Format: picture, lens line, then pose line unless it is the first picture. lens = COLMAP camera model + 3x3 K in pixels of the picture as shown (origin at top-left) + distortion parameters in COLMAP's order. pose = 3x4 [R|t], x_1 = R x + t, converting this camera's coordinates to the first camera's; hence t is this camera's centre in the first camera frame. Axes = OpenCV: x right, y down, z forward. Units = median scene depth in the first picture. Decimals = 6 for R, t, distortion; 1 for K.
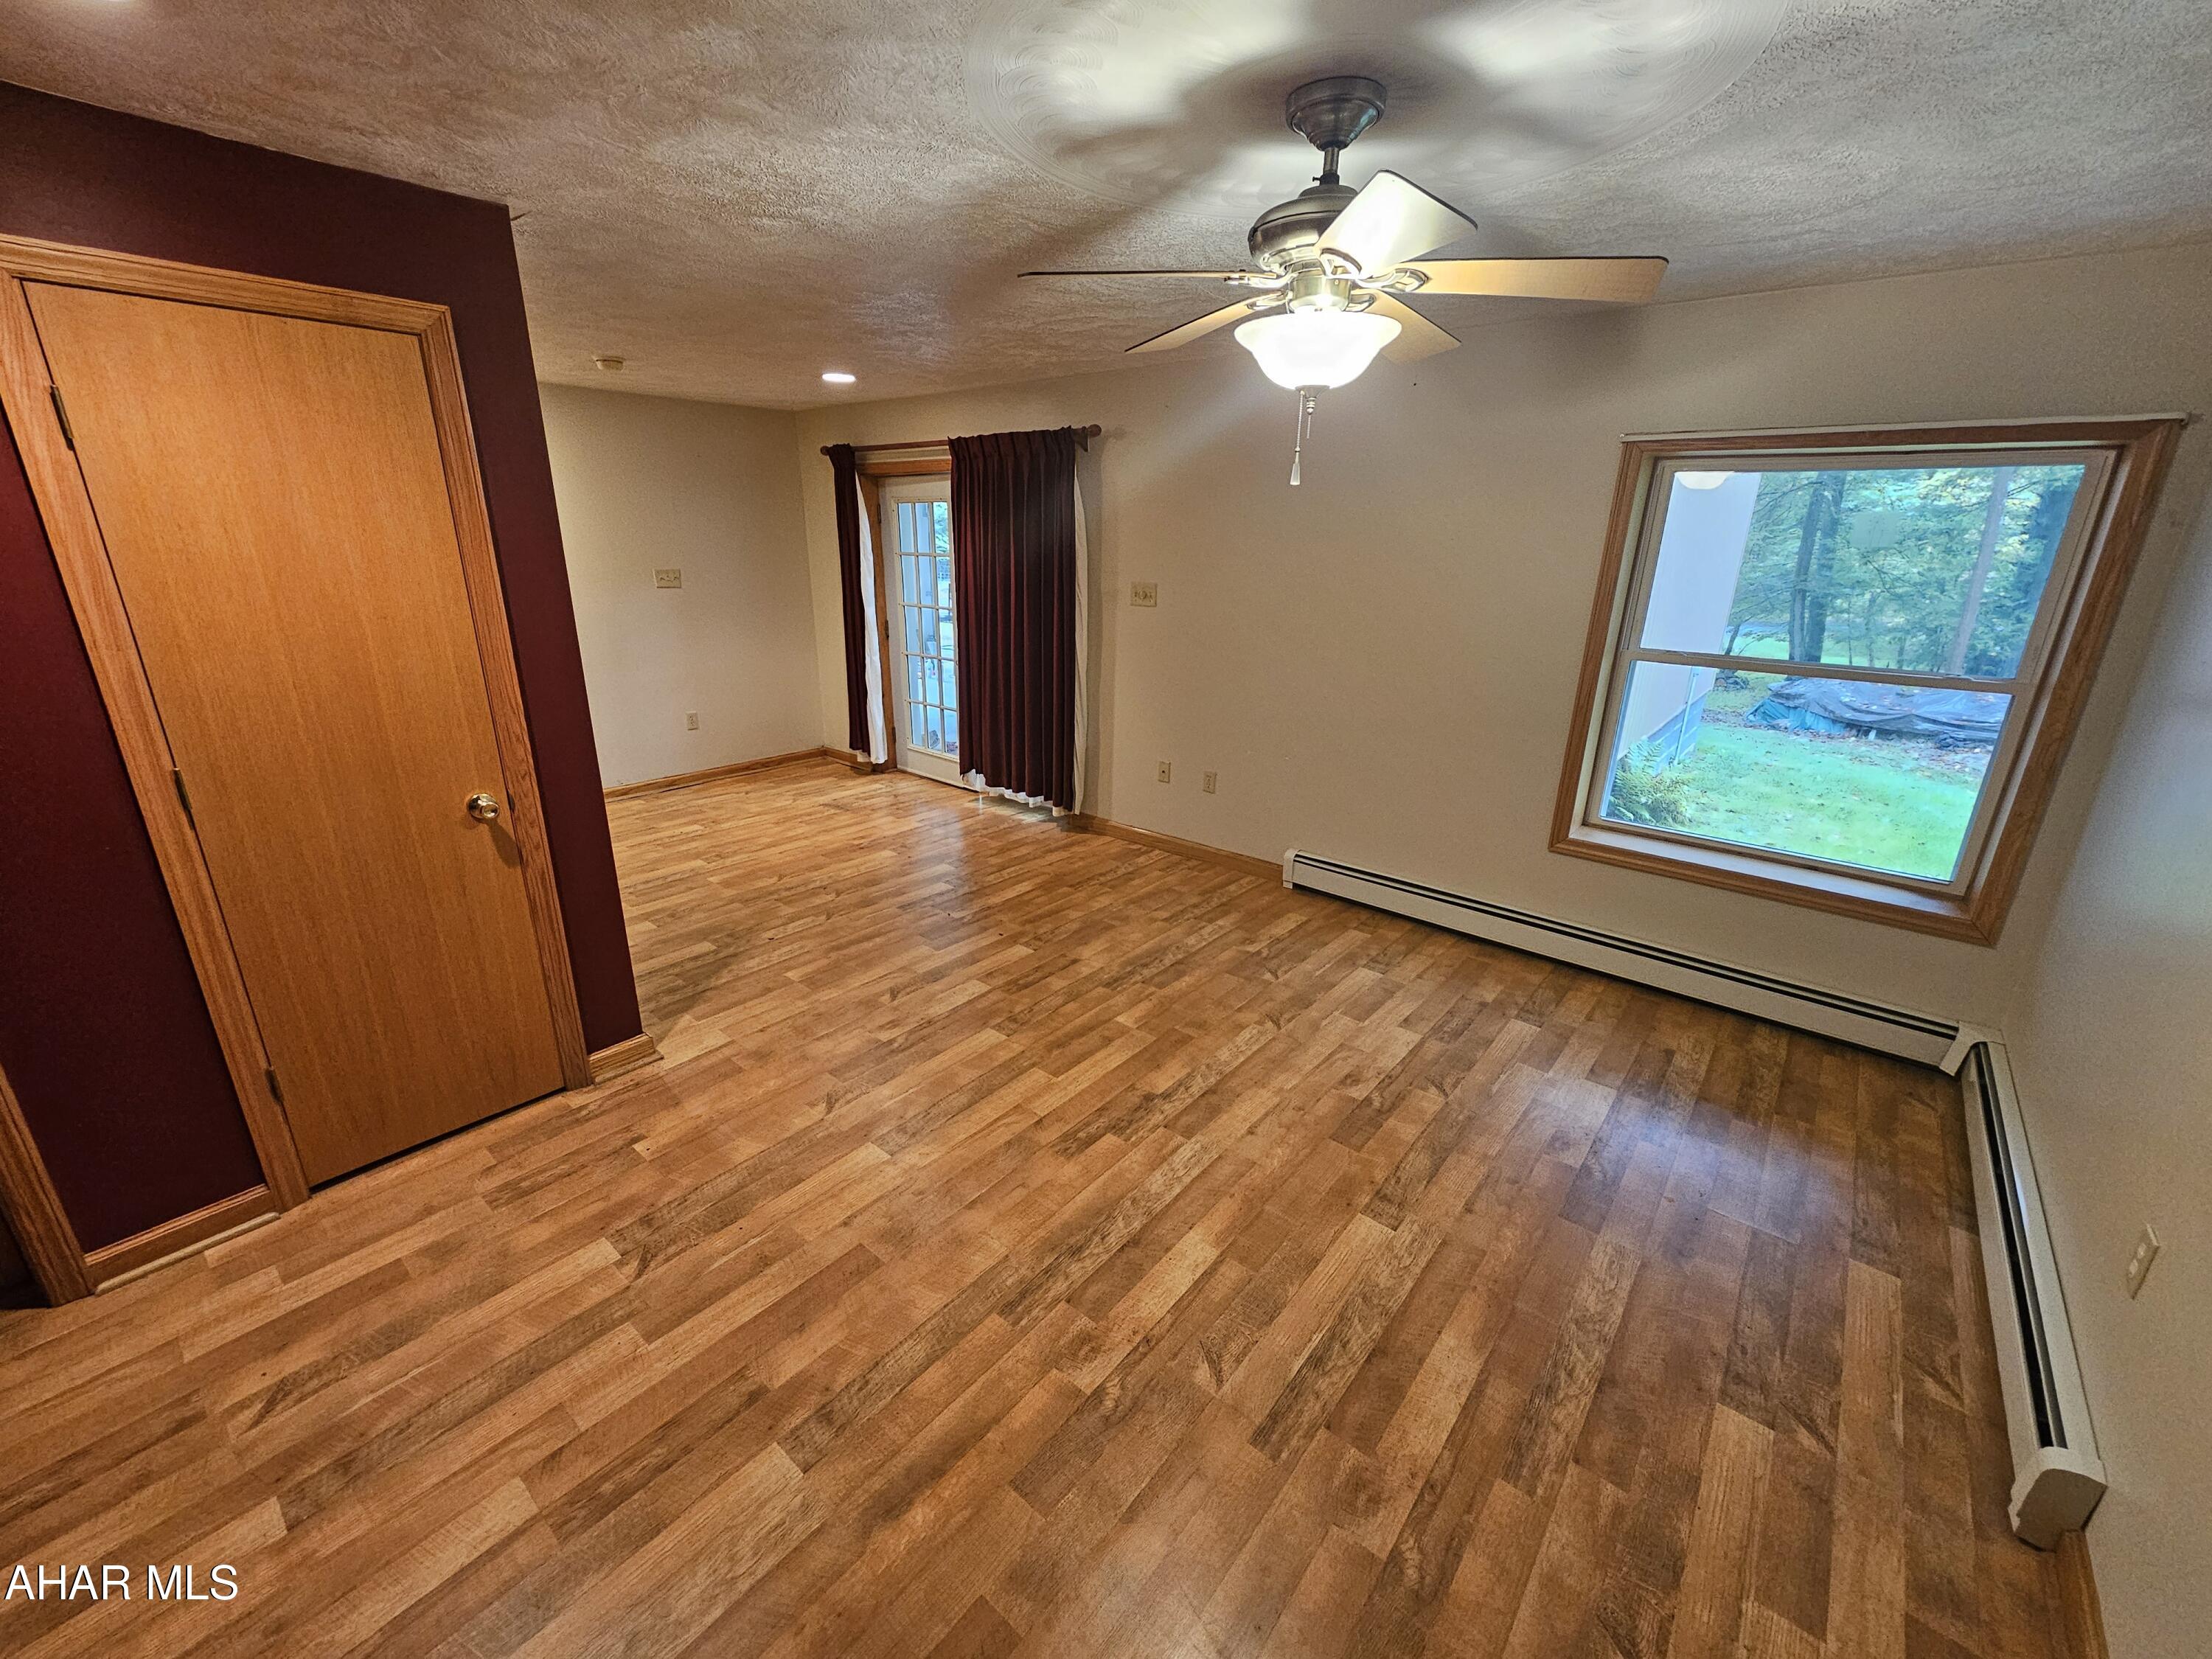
lens RADIAL K [[901.1, 0, 1095.5], [0, 901.1, 838.7], [0, 0, 1]] dist [0.000910, -0.000301]
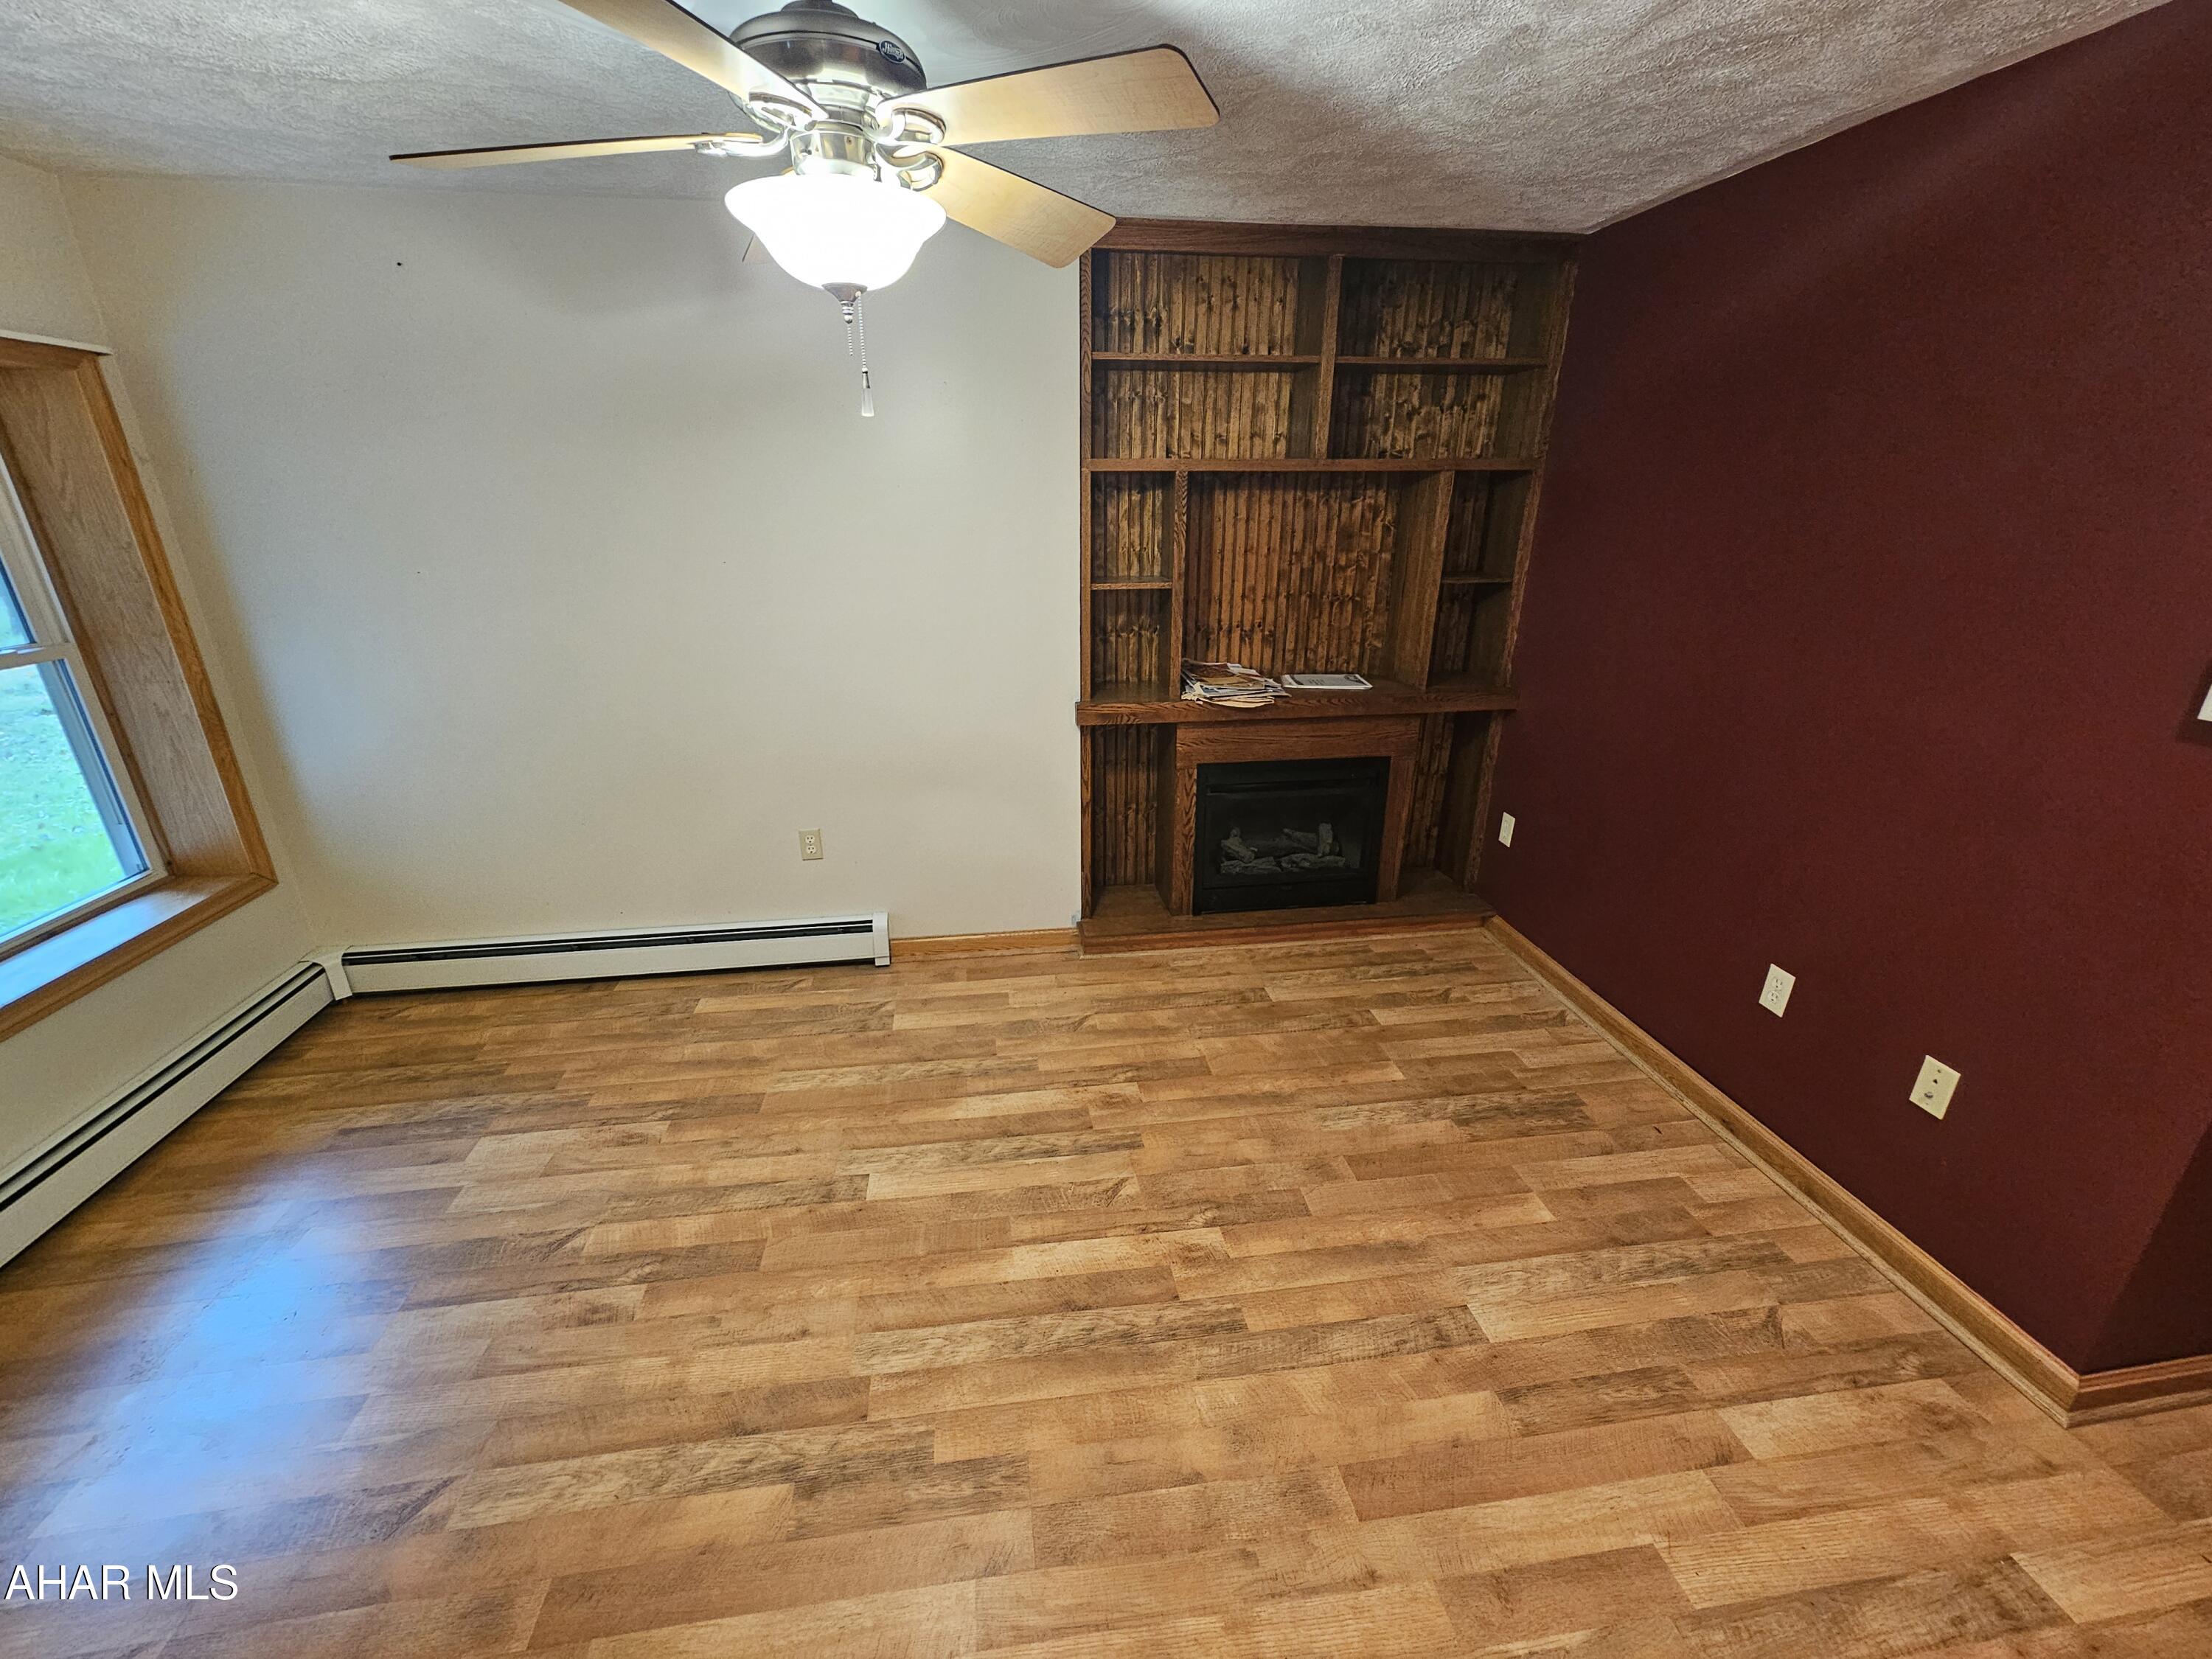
lens RADIAL K [[904.4, 0, 1092.9], [0, 904.4, 836.1], [0, 0, 1]] dist [-0.000576, -0.000523]
pose [[-0.743038, -0.252456, 0.619807, -0.322741], [0.206261, 0.794656, 0.570945, -0.328320], [-0.636672, 0.552076, -0.538387, 0.964854]]
